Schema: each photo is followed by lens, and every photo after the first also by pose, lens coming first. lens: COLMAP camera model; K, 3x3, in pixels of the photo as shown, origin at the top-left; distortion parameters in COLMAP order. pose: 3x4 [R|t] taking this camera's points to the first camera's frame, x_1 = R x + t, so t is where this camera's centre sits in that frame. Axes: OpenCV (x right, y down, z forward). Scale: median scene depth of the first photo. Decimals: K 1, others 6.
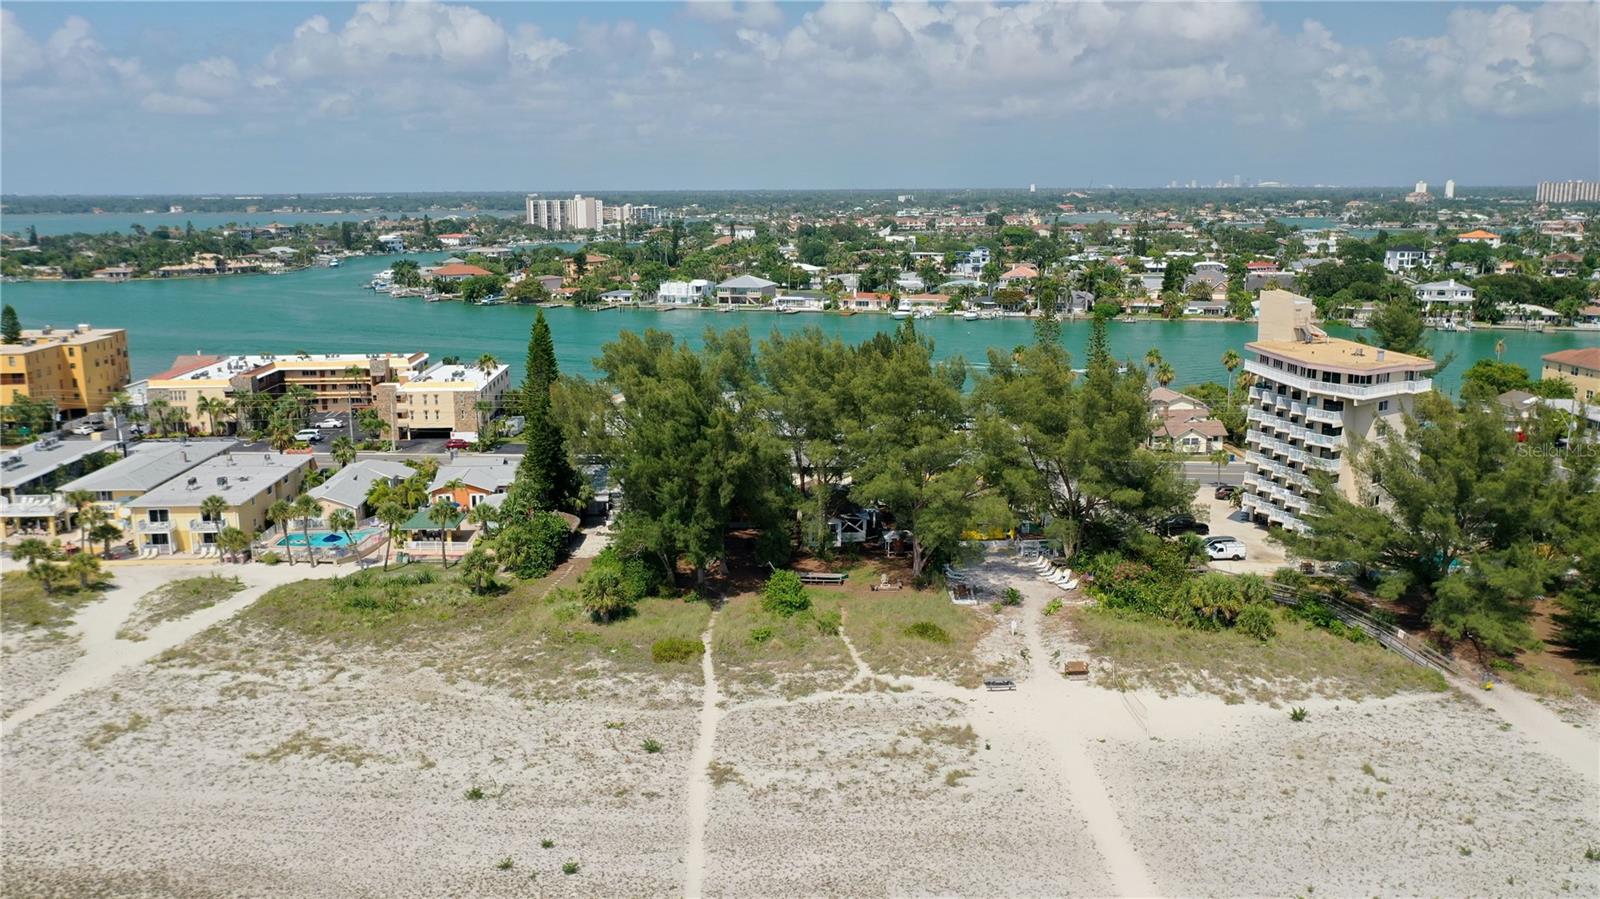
lens RADIAL K [[1245.1, 0, 800.0], [0, 1245.1, 449.5], [0, 0, 1]] dist [-0.005164, -0.007364]
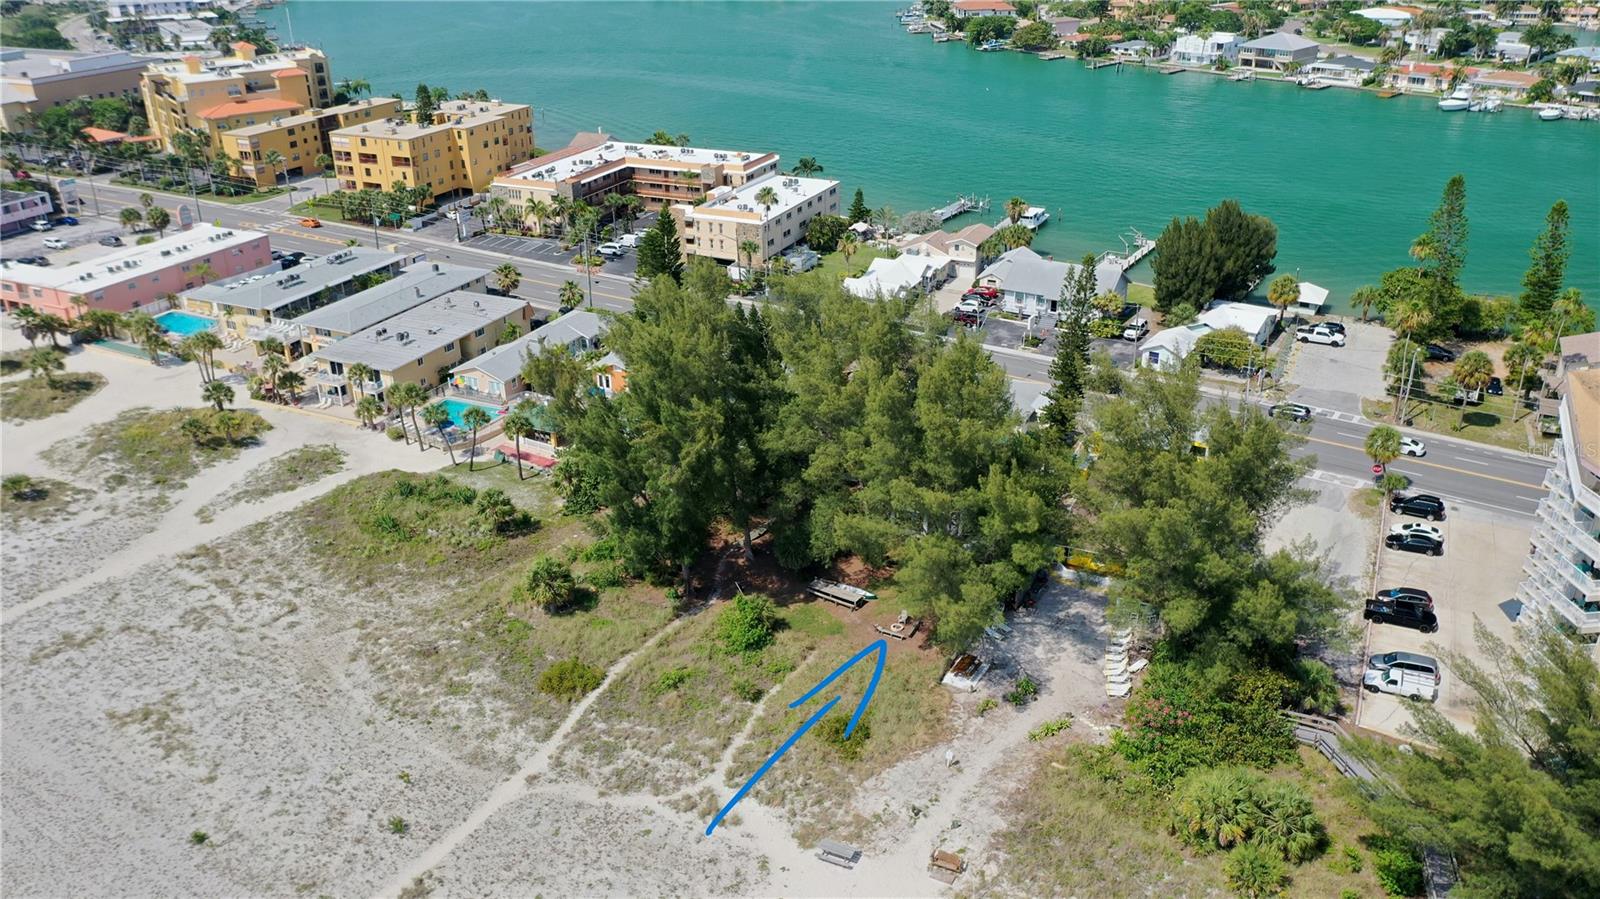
lens RADIAL K [[1245.1, 0, 800.0], [0, 1245.1, 449.5], [0, 0, 1]] dist [-0.005164, -0.007364]
pose [[0.875724, 0.195822, -0.441318, 0.349202], [-0.085961, 0.962690, 0.256589, -0.206380], [0.475098, -0.186765, 0.859884, 0.285821]]
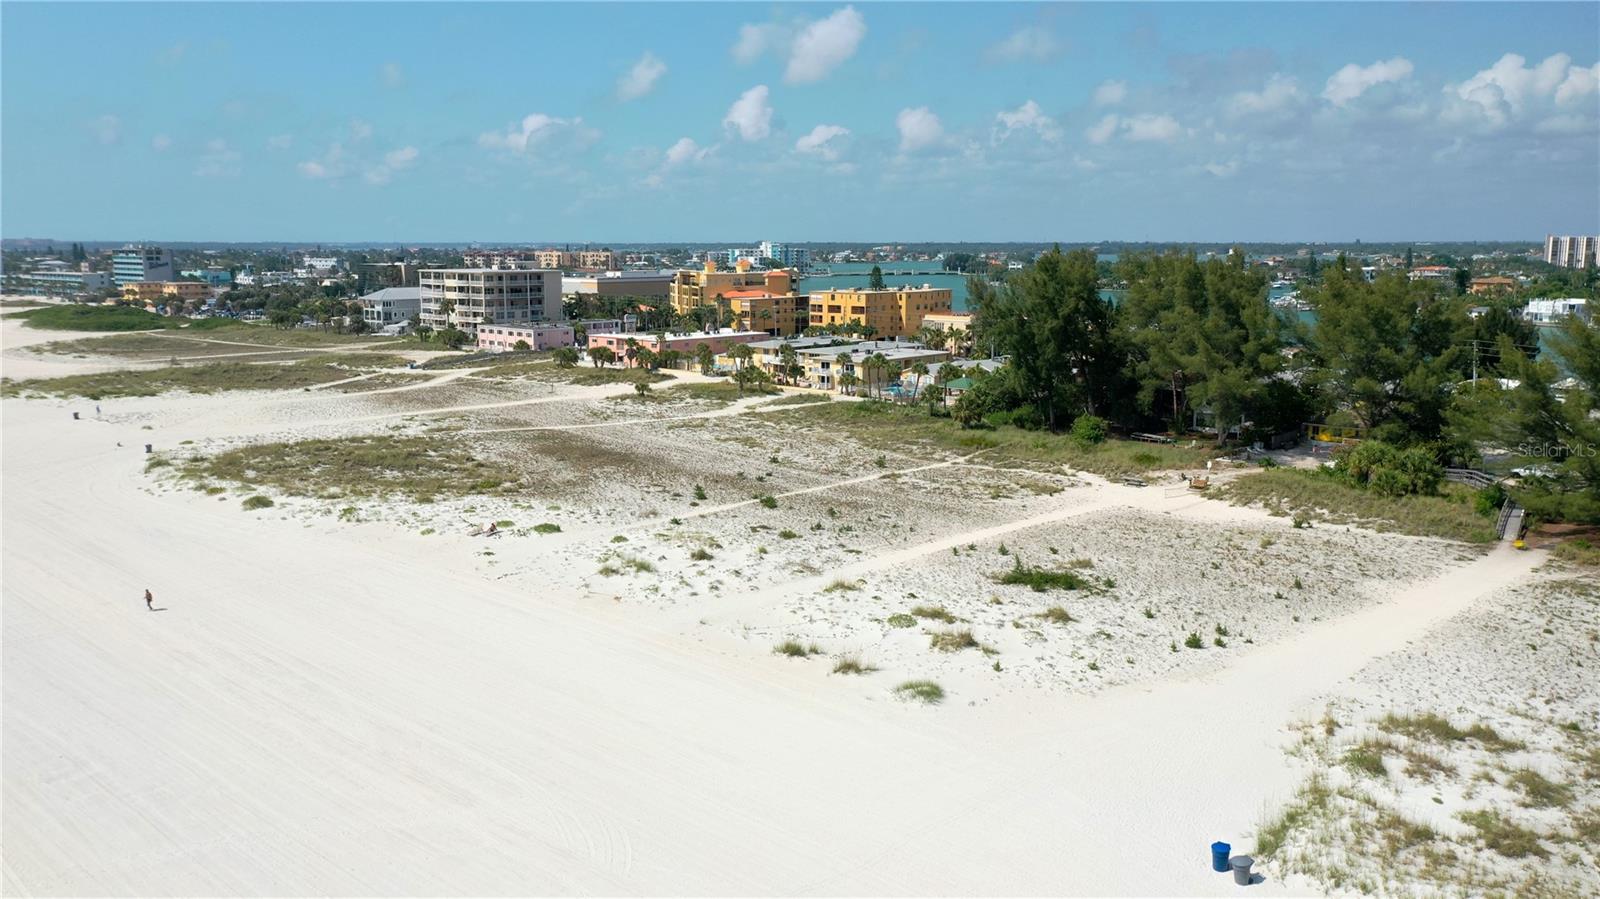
lens RADIAL K [[1236.1, 0, 800.0], [0, 1236.1, 449.5], [0, 0, 1]] dist [-0.010072, -0.003300]
pose [[0.690313, 0.122483, -0.713068, 0.681910], [-0.148708, 0.988543, 0.025838, 0.137216], [0.708064, 0.088203, 0.700618, -0.150554]]
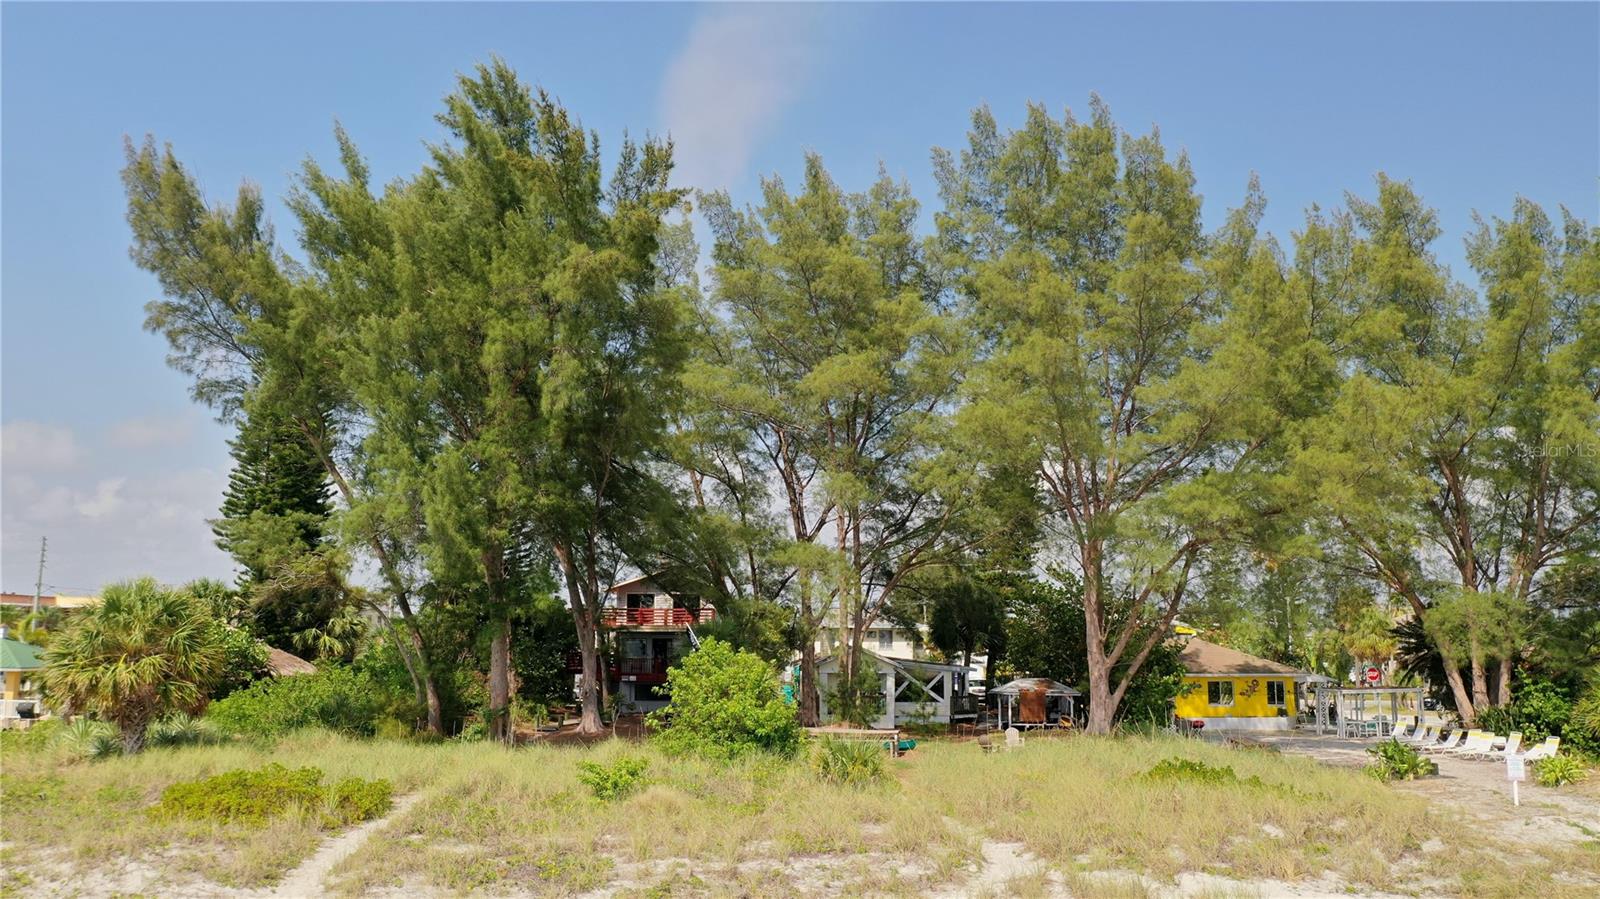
lens RADIAL K [[1247.1, 0, 800.0], [0, 1247.1, 449.5], [0, 0, 1]] dist [-0.012986, -0.008820]
pose [[0.999290, 0.005957, -0.037192, 0.017571], [-0.018613, 0.936529, -0.350097, 0.154088], [0.032746, 0.350541, 0.935975, 0.623755]]
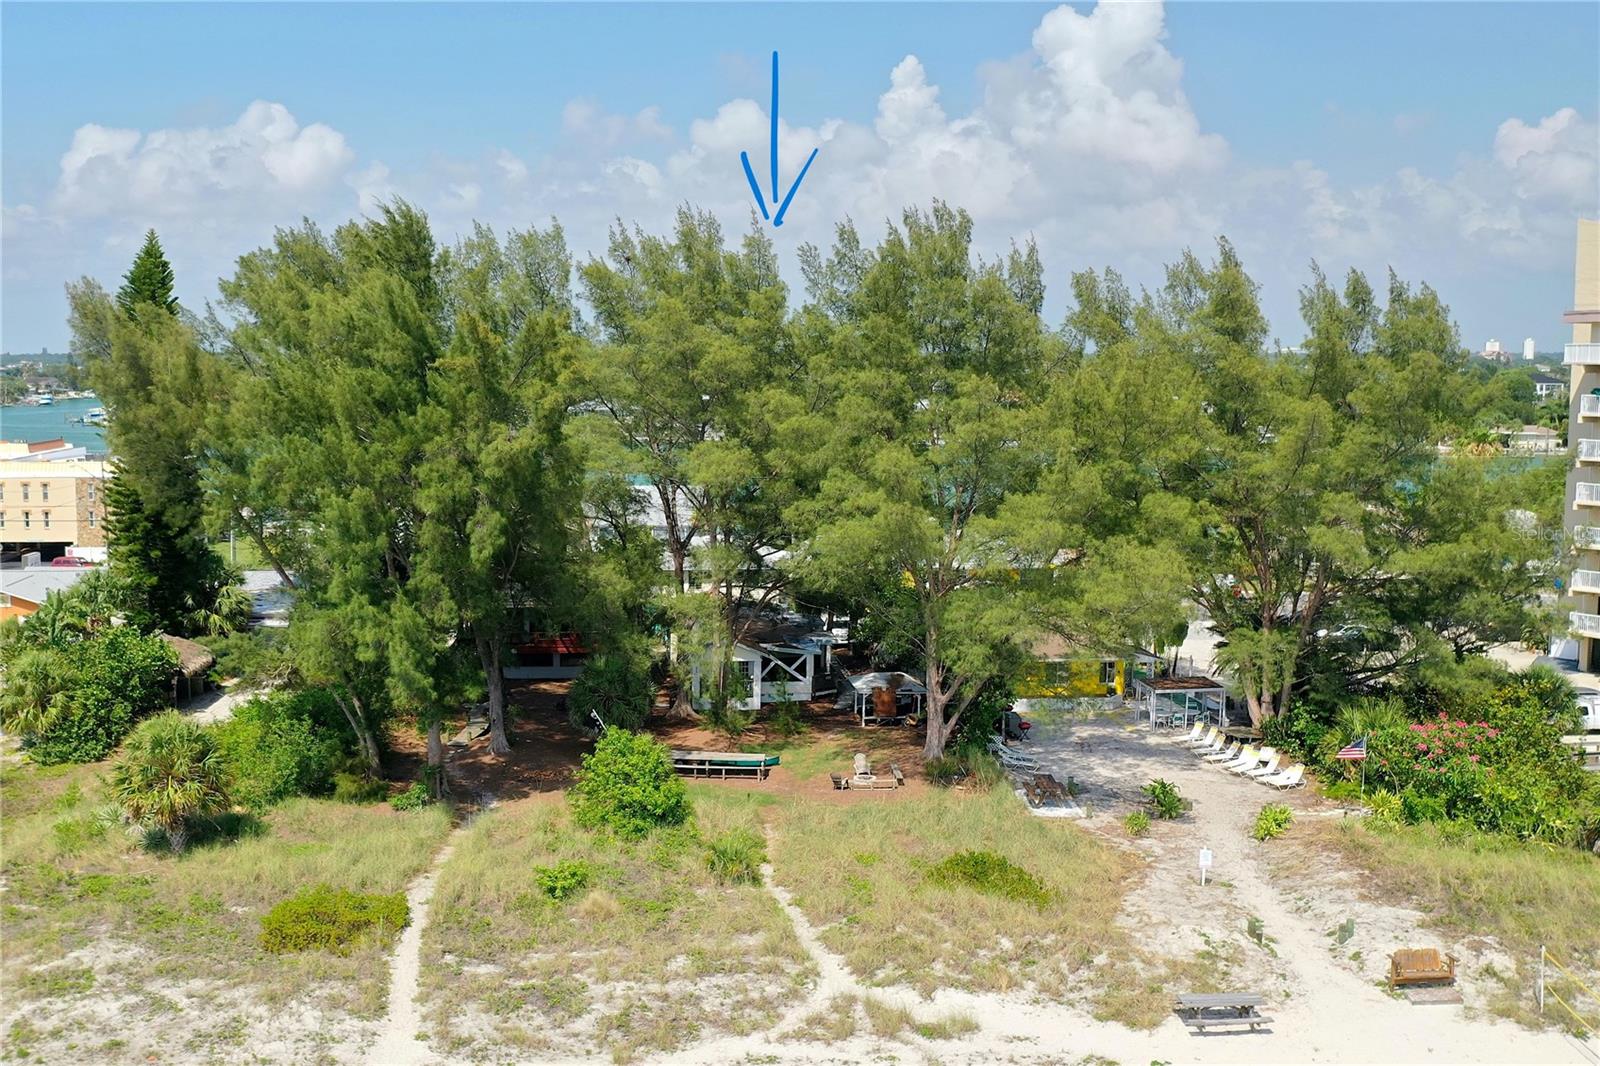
lens RADIAL K [[1616.3, 0, 707.0], [0, 1616.3, 536.2], [0, 0, 1]] dist [-0.014796, 0.002814]
pose [[0.999960, 0.003879, 0.008052, 0.008377], [-0.003120, 0.995731, -0.092252, 0.076861], [-0.008376, 0.092223, 0.995703, 0.427174]]
